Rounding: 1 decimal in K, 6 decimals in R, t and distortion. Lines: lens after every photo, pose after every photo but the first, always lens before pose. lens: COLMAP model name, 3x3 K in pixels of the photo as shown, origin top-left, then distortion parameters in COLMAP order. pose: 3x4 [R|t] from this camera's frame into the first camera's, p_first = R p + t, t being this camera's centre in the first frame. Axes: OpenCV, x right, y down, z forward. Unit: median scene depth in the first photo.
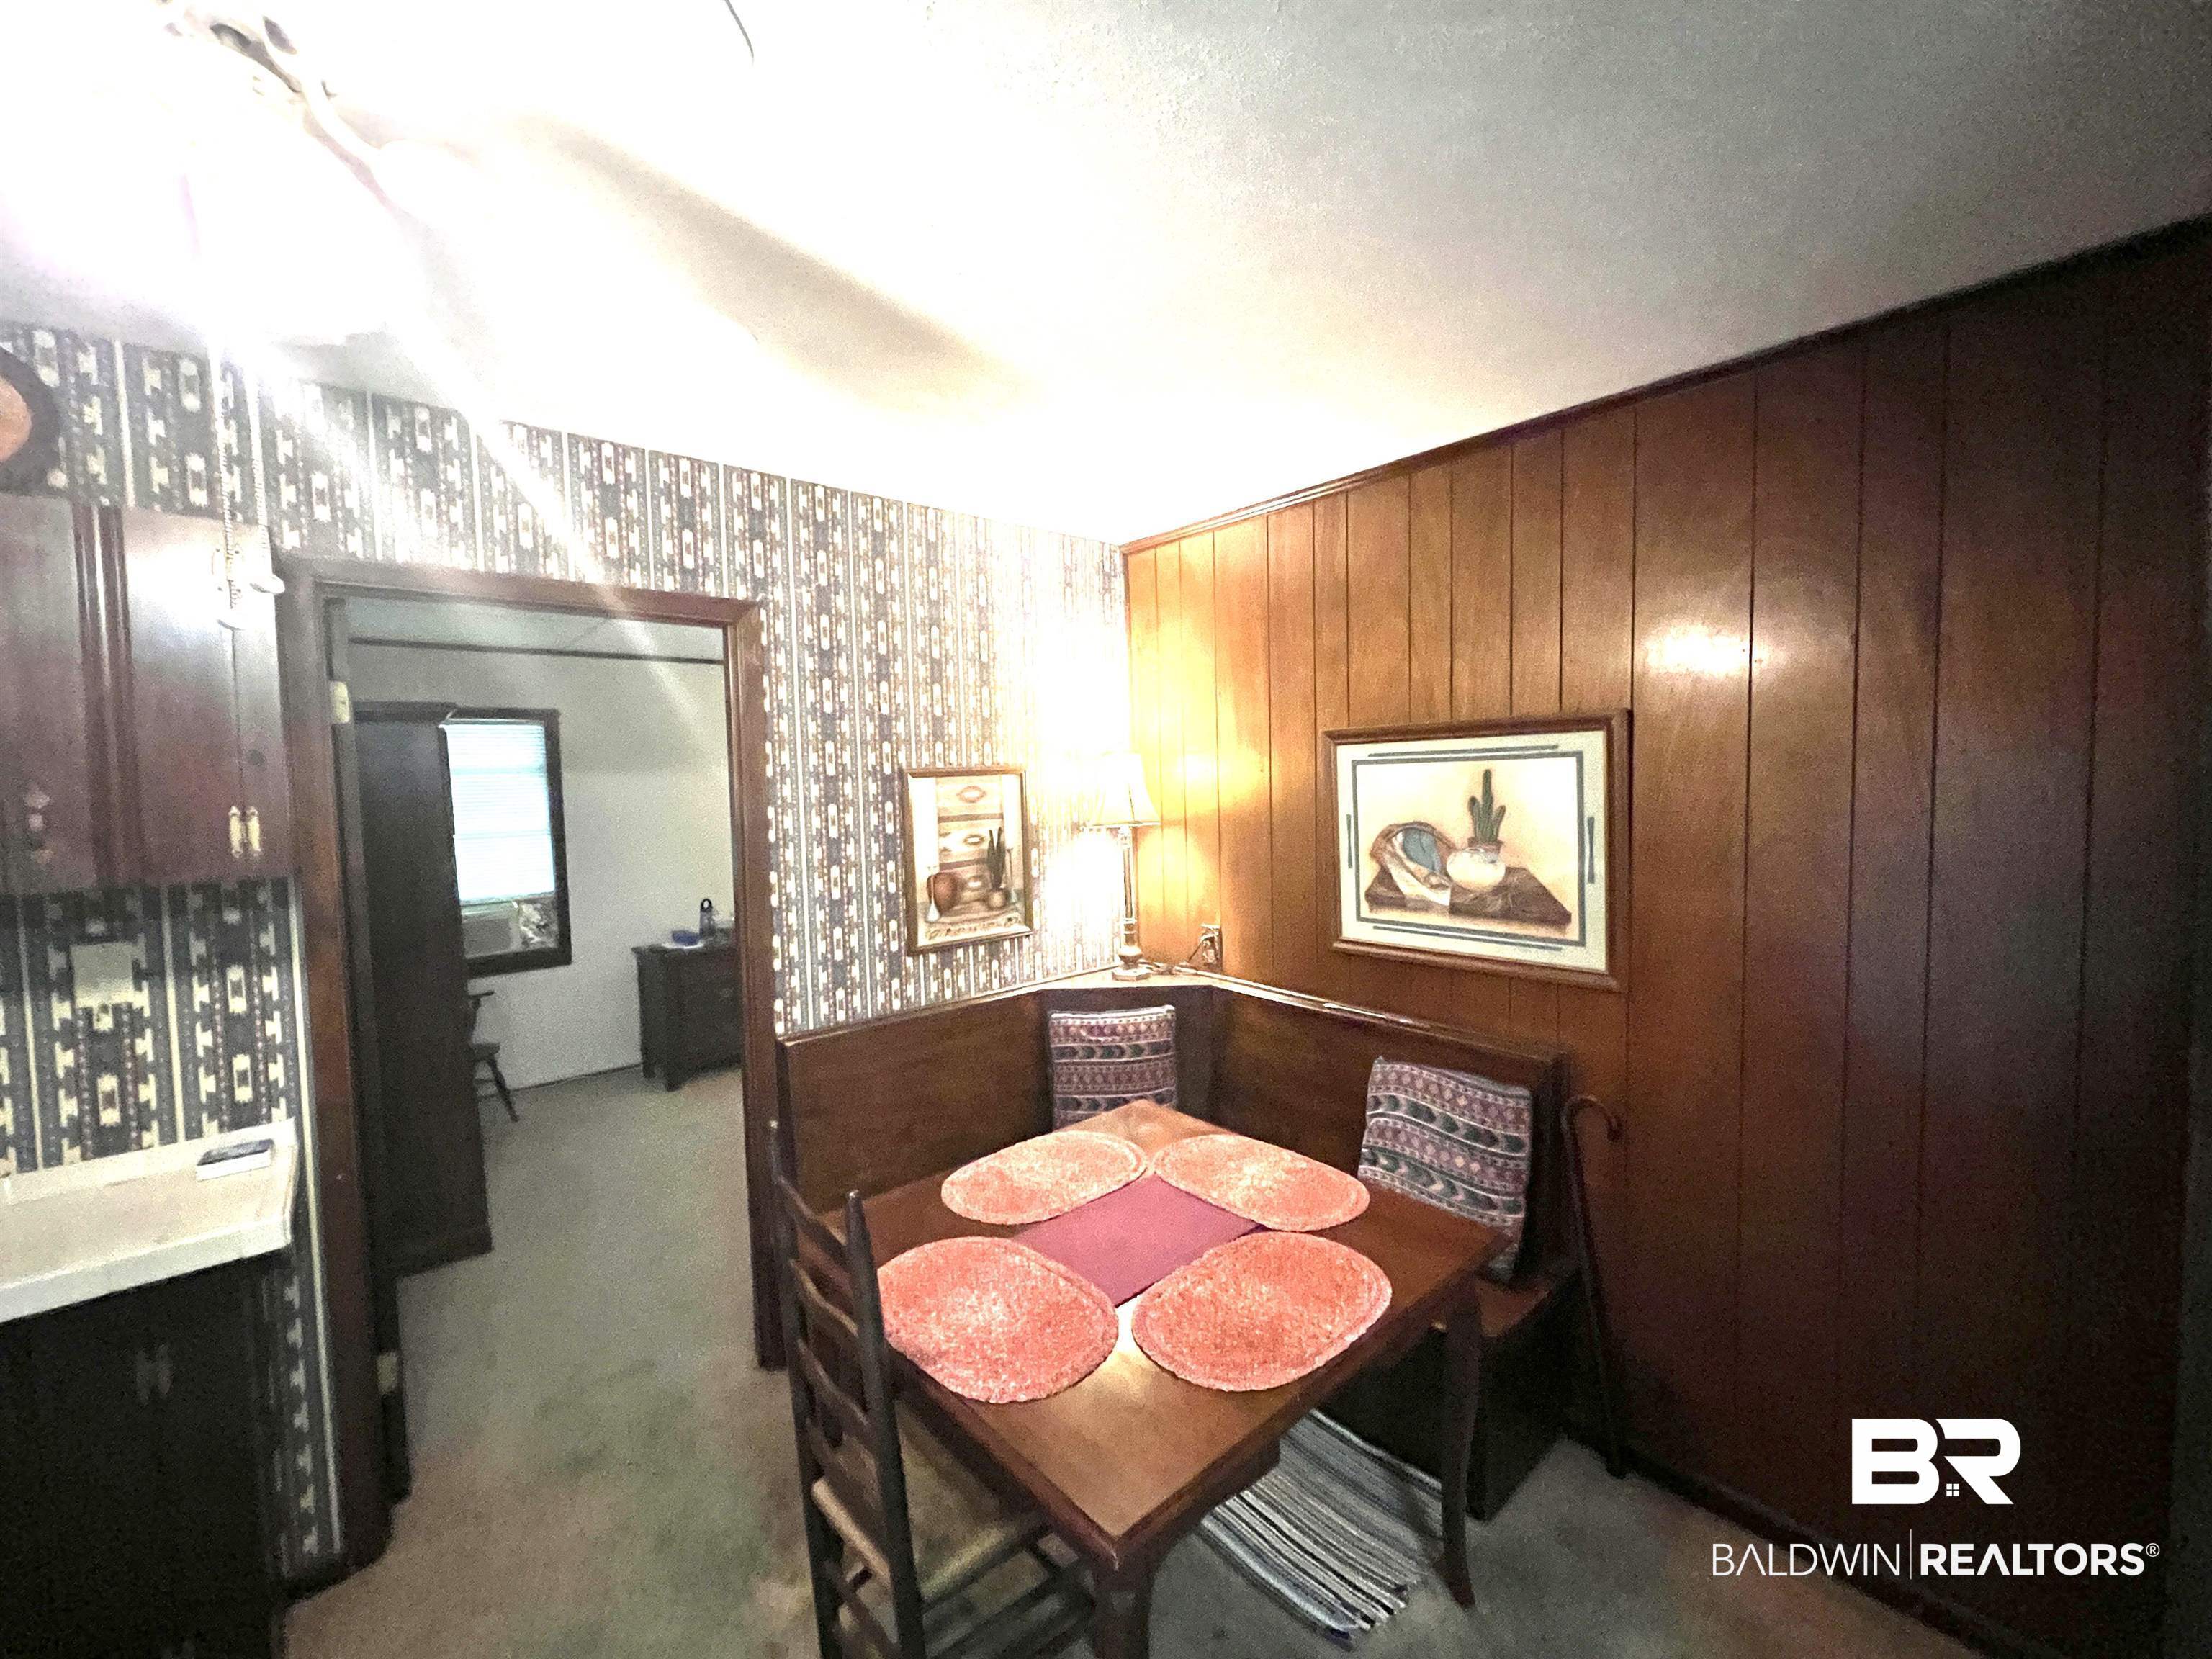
lens RADIAL K [[891.0, 0, 1113.8], [0, 891.0, 825.7], [0, 0, 1]] dist [-0.003308, 0.000110]
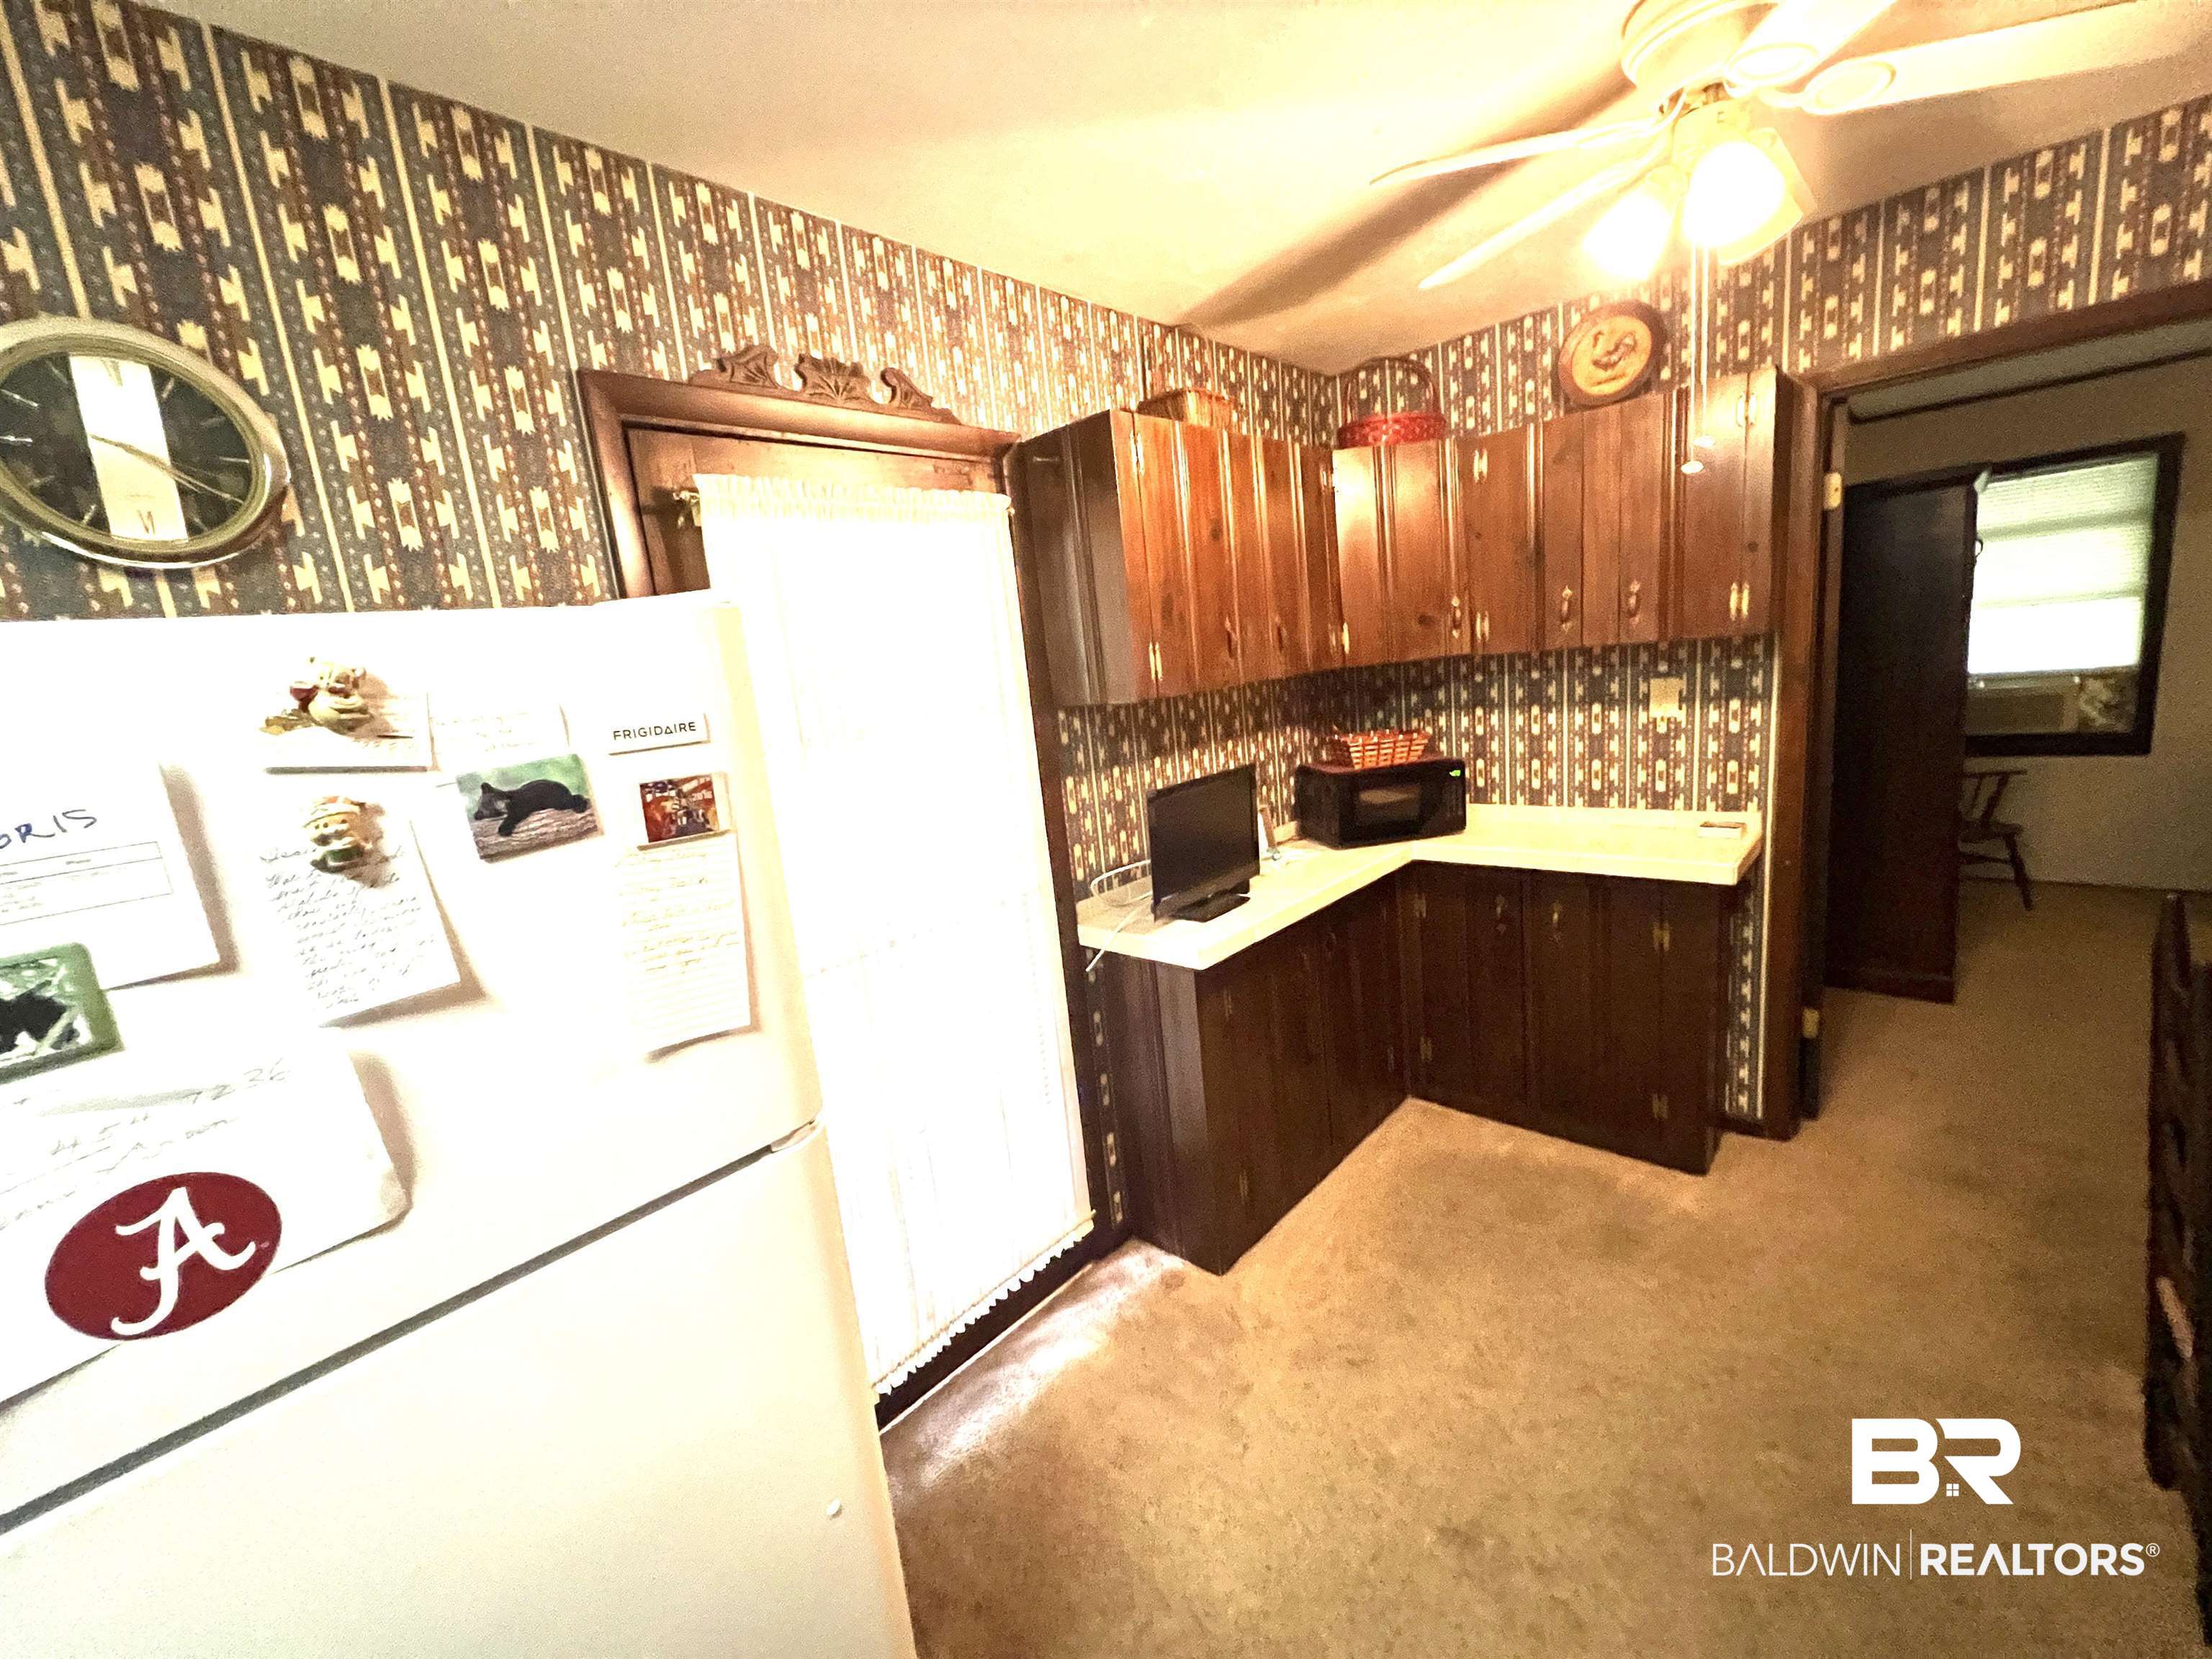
lens RADIAL K [[891.0, 0, 1104.8], [0, 891.0, 830.0], [0, 0, 1]] dist [-0.003308, 0.000110]
pose [[0.104093, 0.197653, -0.974730, 0.341101], [0.049907, 0.977781, 0.203602, 0.021741], [0.993315, -0.069840, 0.091916, -0.155222]]
